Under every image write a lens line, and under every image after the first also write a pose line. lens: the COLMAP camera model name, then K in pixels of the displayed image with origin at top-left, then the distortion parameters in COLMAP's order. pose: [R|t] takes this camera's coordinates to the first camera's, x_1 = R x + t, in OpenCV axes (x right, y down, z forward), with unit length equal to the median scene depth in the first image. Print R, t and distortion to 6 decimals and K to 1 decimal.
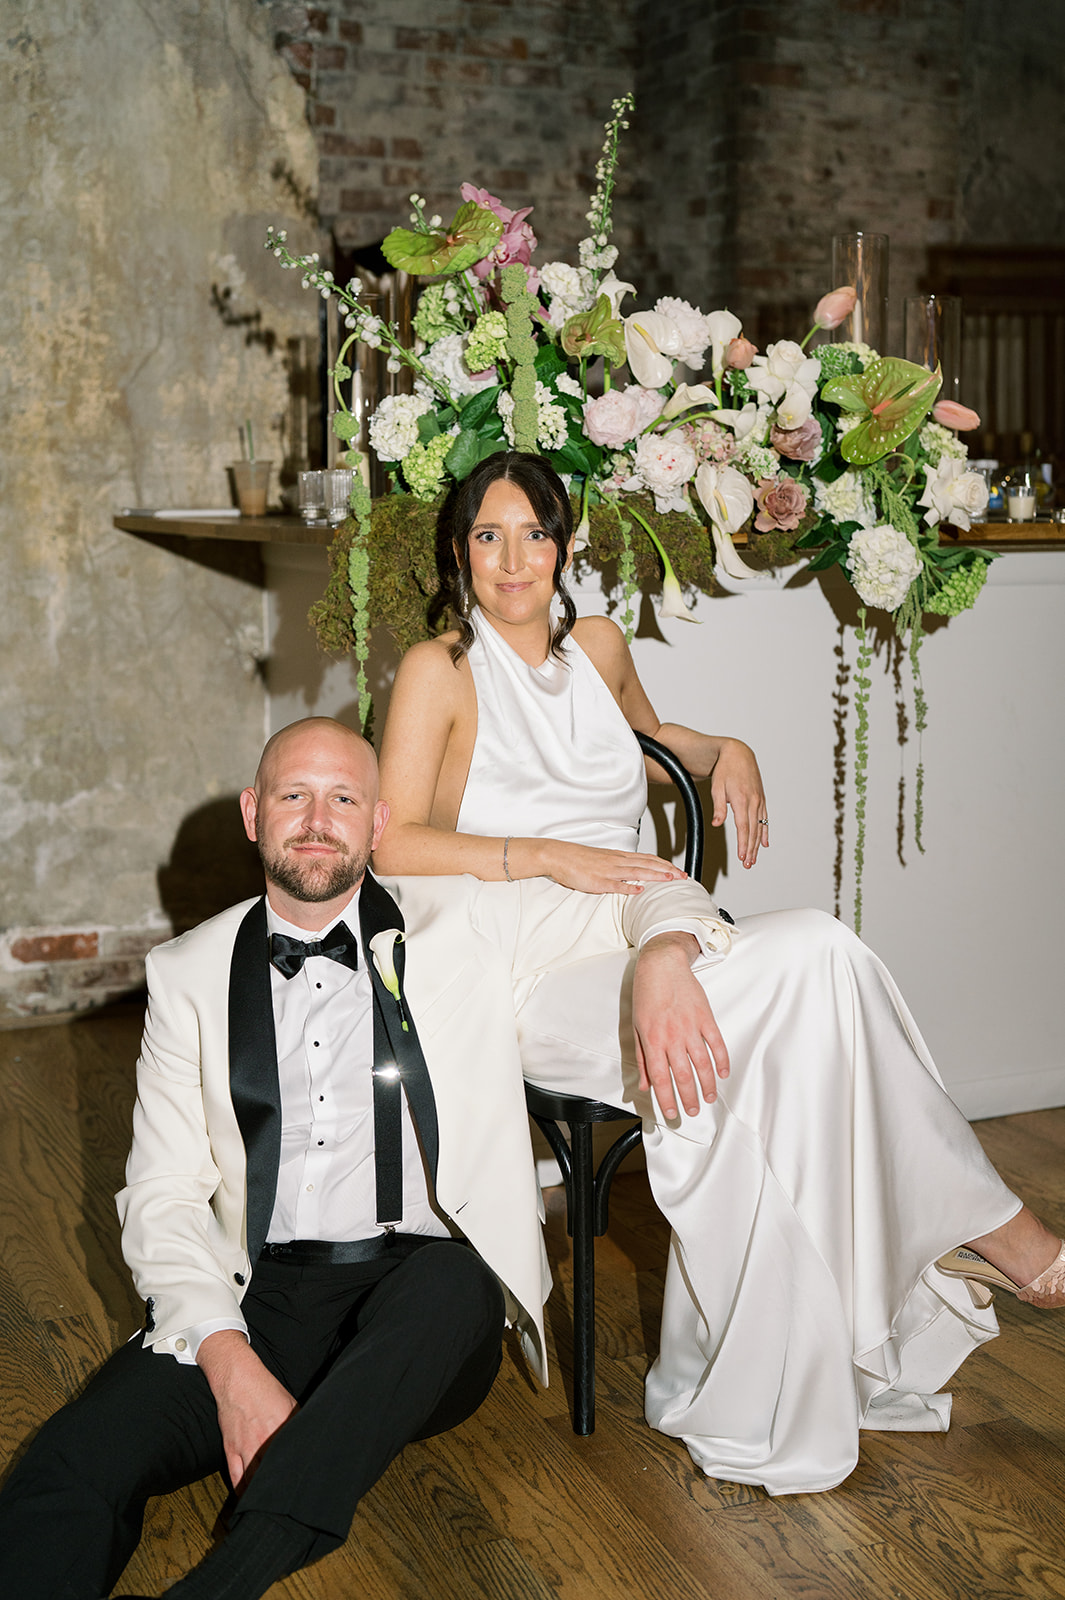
lens RADIAL K [[2383.2, 0, 532.5], [0, 2383.2, 800.0], [0, 0, 1]] dist [-0.111360, 1.019483]
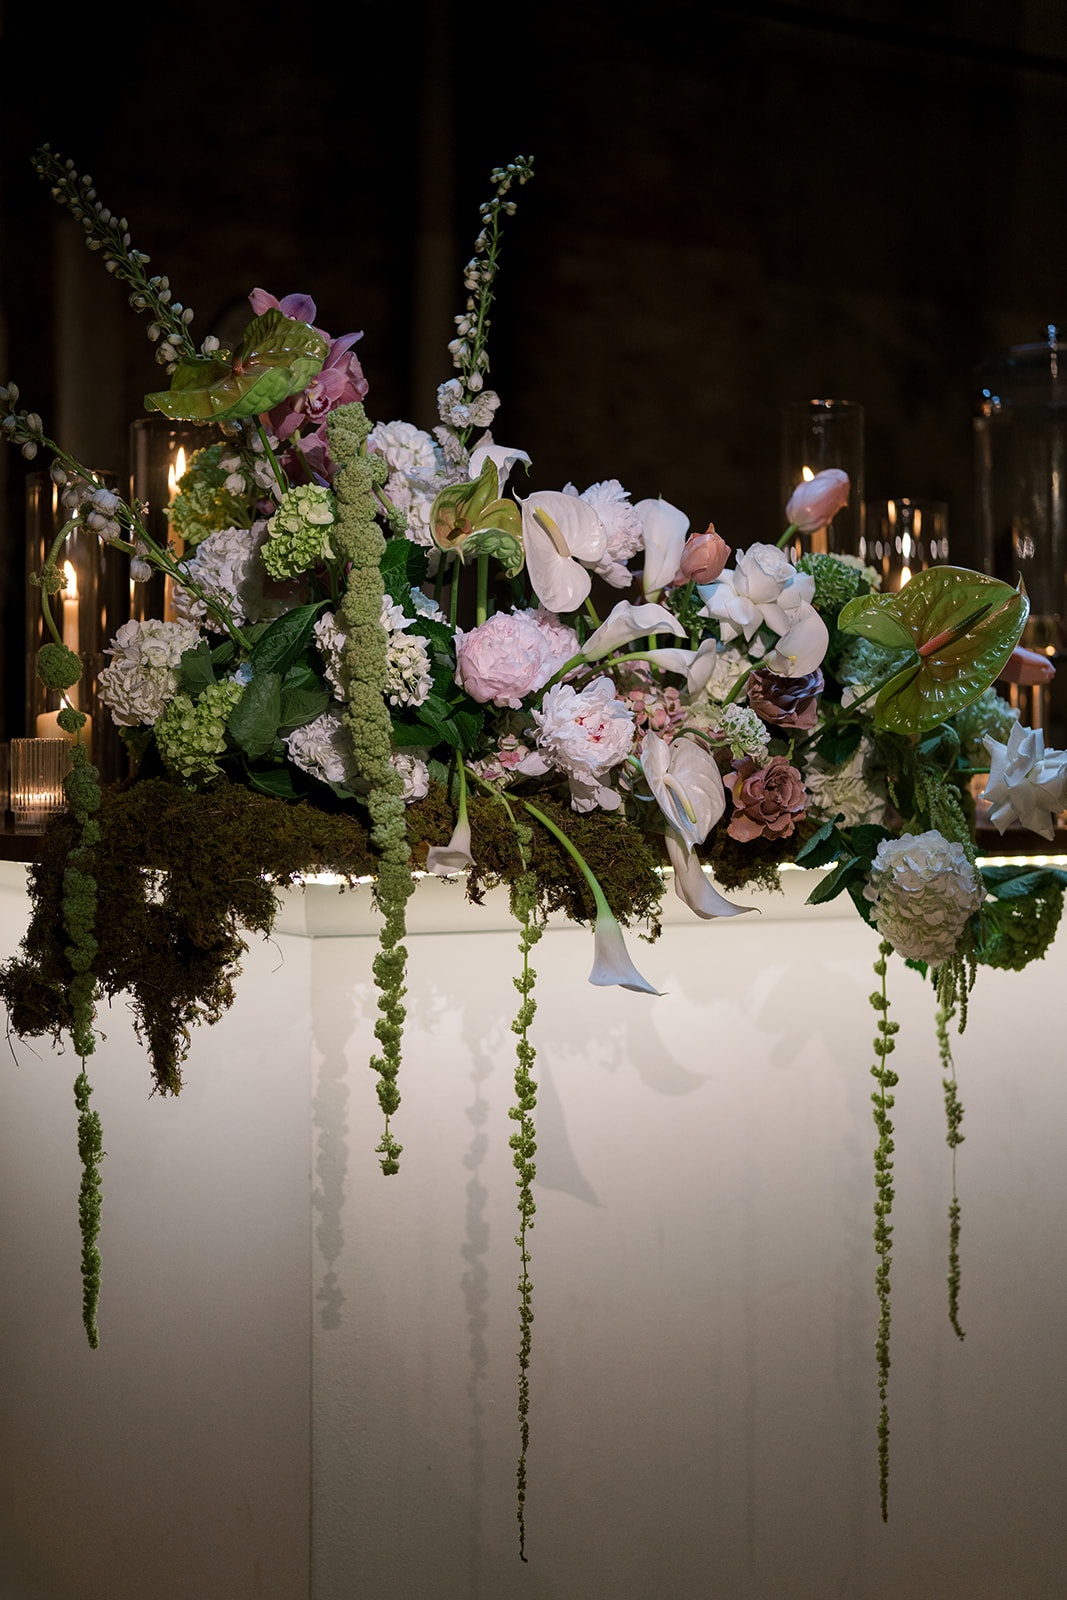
lens RADIAL K [[2383.2, 0, 533.5], [0, 2383.2, 800.0], [0, 0, 1]] dist [-0.111360, 1.019483]
pose [[0.990192, 0.003646, 0.139665, -0.043541], [0.013971, 0.992065, -0.124948, -0.046368], [-0.139012, 0.125674, 0.982284, 0.392637]]
